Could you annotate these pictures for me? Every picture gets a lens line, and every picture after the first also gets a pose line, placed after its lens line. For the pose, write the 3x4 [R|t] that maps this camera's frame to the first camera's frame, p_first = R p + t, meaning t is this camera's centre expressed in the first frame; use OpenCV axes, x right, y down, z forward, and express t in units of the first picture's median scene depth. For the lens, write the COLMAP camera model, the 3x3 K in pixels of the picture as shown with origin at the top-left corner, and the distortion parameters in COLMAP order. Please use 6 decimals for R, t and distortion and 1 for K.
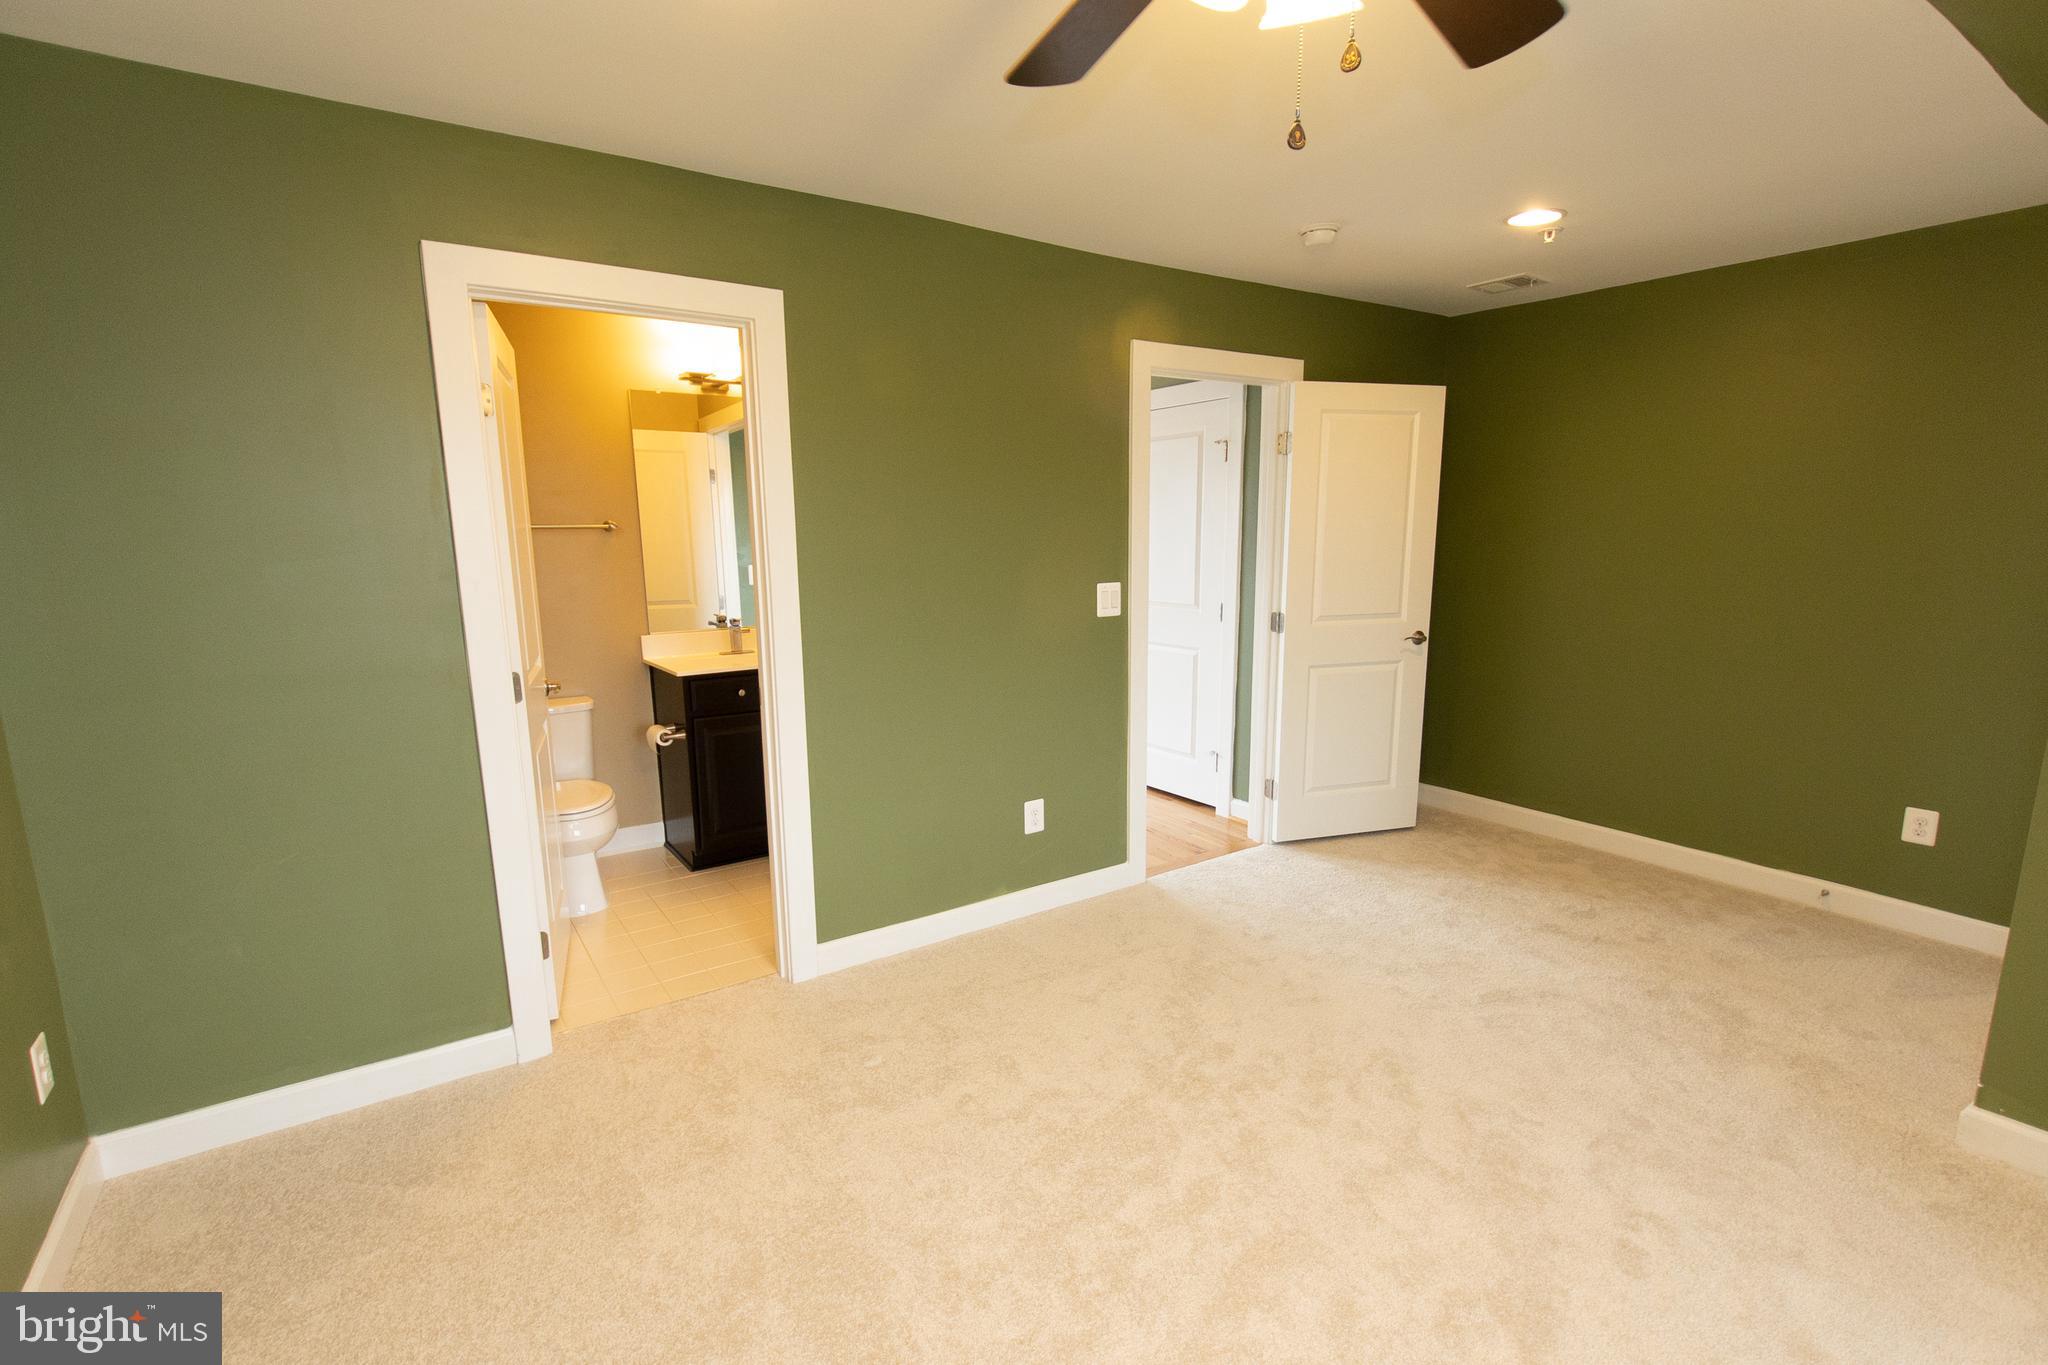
lens RADIAL K [[950.7, 0, 1023.7], [0, 950.7, 688.0], [0, 0, 1]] dist [0.004702, -0.002683]
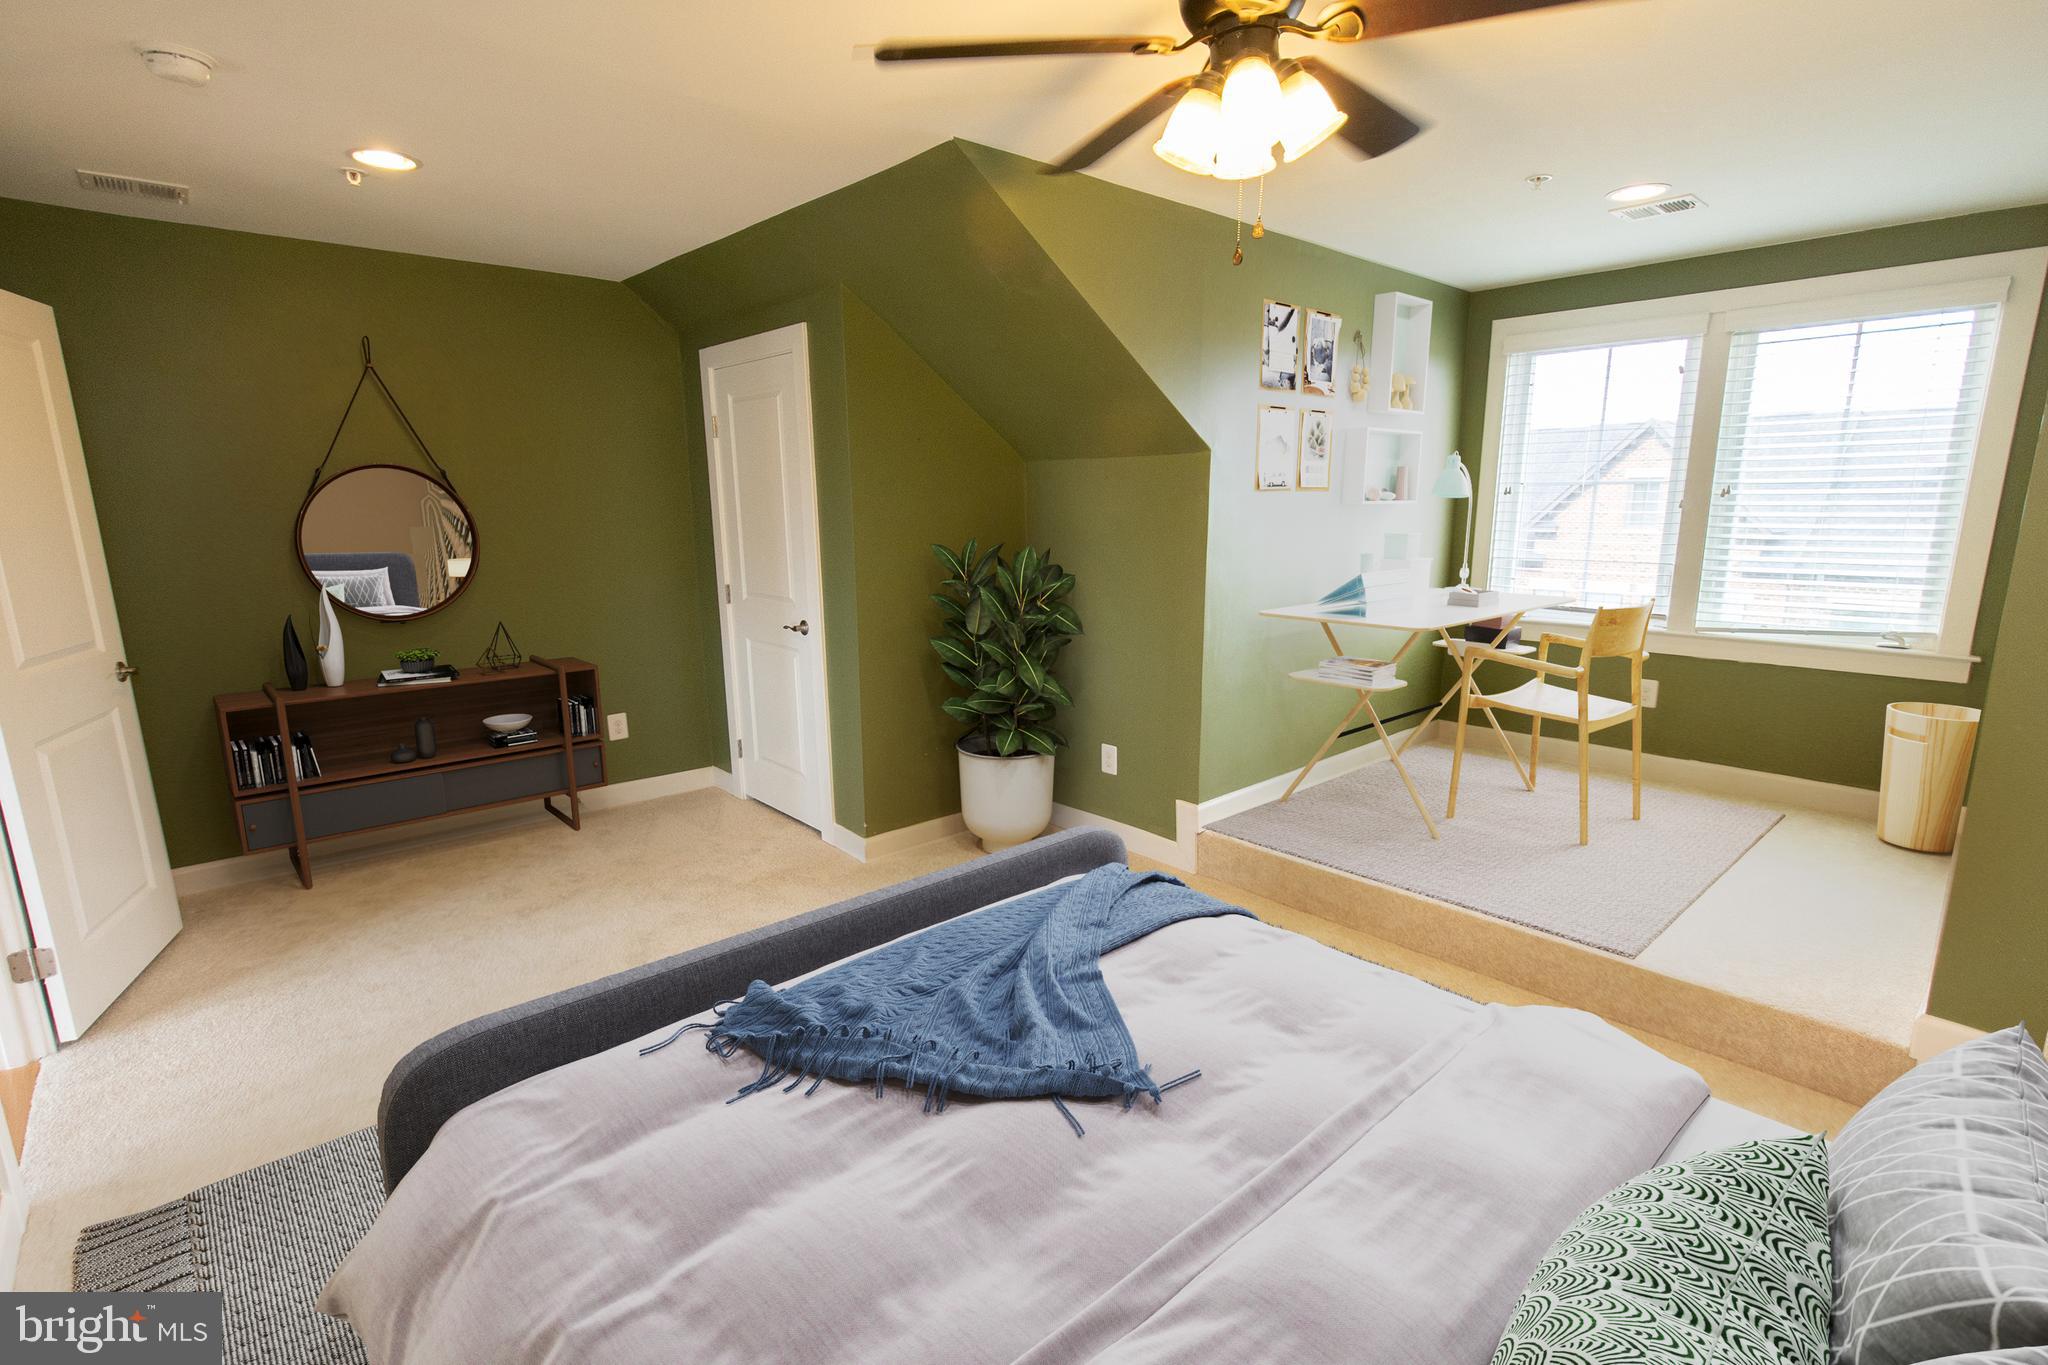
lens RADIAL K [[950.7, 0, 1022.5], [0, 950.7, 688.6], [0, 0, 1]] dist [0.004702, -0.002683]
pose [[-0.115115, -0.195024, 0.974020, -0.426984], [0.180379, 0.960133, 0.213562, -0.089931], [-0.976838, 0.200277, -0.075347, 0.509986]]
